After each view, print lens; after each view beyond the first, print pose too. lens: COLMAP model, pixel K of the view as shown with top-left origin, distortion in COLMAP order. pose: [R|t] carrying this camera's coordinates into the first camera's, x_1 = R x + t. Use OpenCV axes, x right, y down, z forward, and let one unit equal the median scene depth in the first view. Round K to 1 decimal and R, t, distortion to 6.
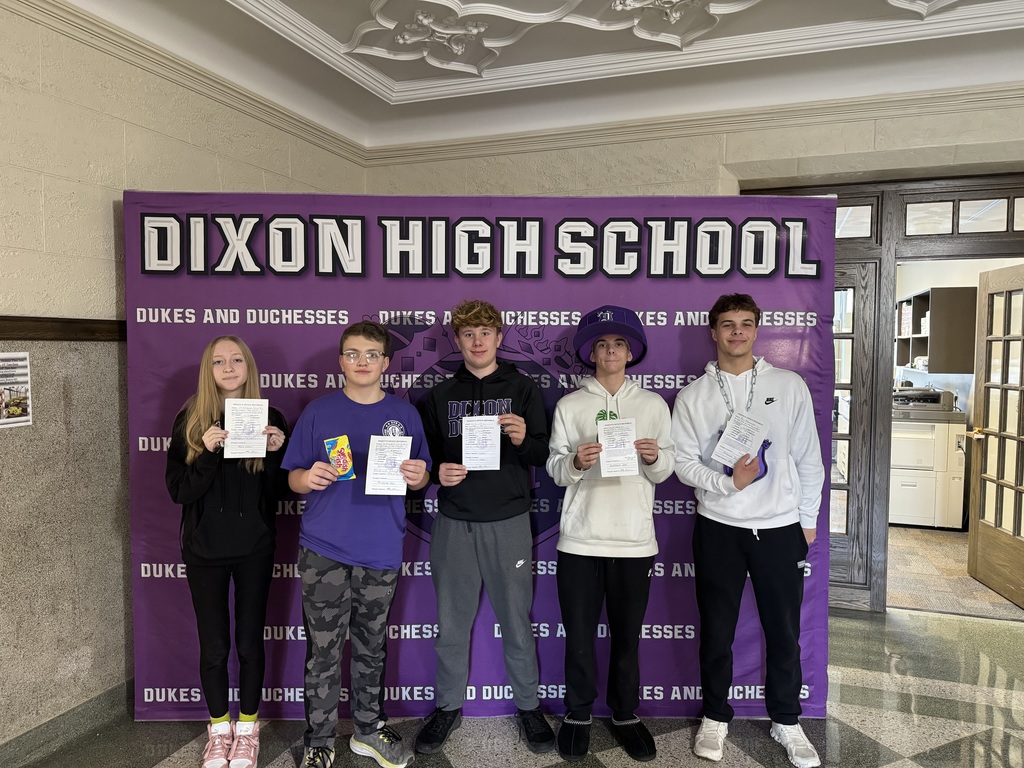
lens RADIAL K [[755.4, 0, 519.7], [0, 755.4, 382.7], [0, 0, 1]] dist [0.043396, -0.069083]
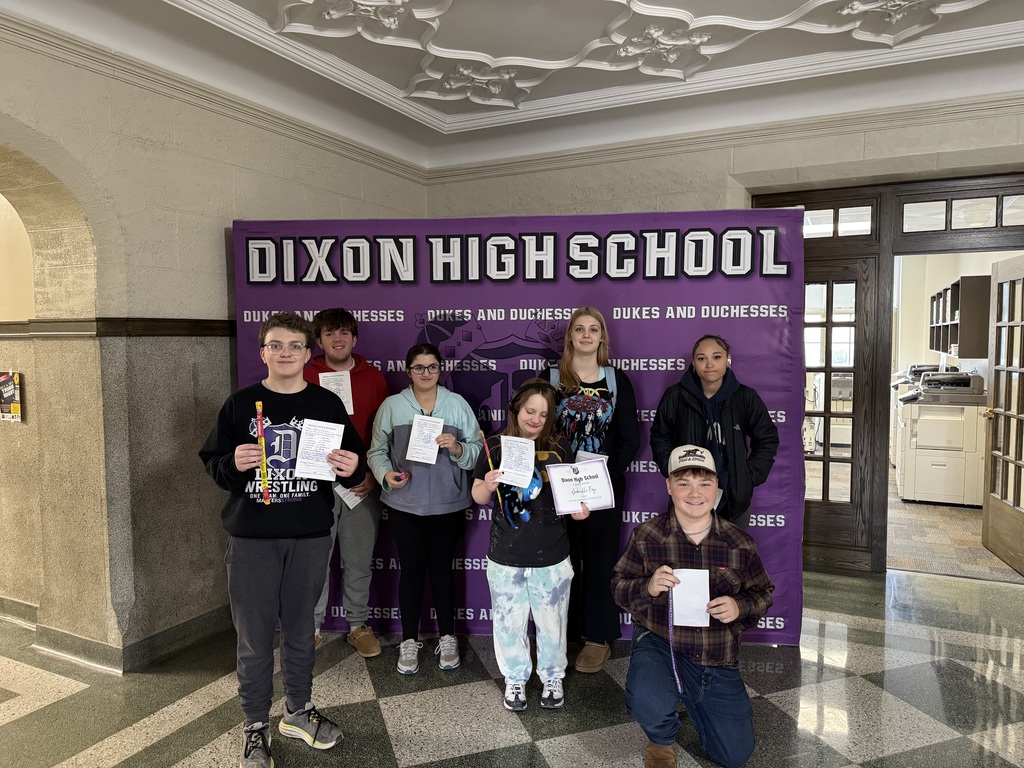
lens RADIAL K [[755.4, 0, 511.8], [0, 755.4, 385.3], [0, 0, 1]] dist [0.043396, -0.069083]
pose [[0.993333, -0.004458, -0.115190, 0.098169], [0.006097, 0.999885, 0.013883, 0.013696], [0.115115, -0.014493, 0.993246, -0.236712]]
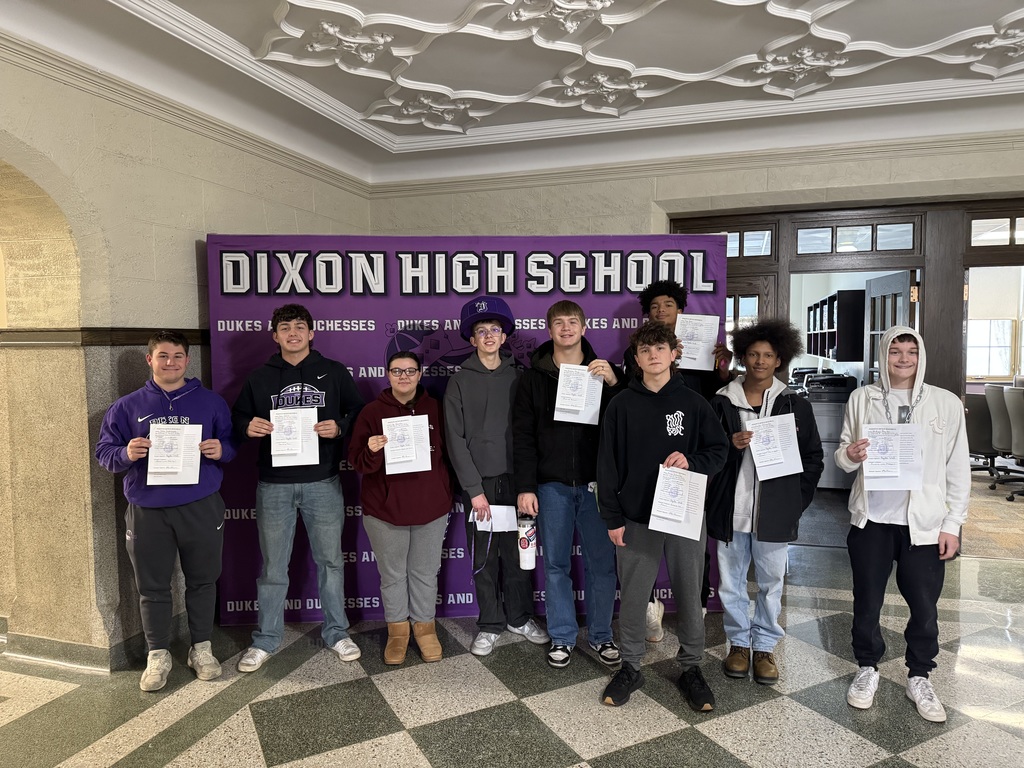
lens RADIAL K [[755.4, 0, 527.4], [0, 755.4, 386.8], [0, 0, 1]] dist [0.043396, -0.069083]
pose [[0.998785, -0.016495, 0.046432, -0.016978], [0.016041, 0.999820, 0.010121, 0.015162], [-0.046591, -0.009364, 0.998870, -0.375903]]
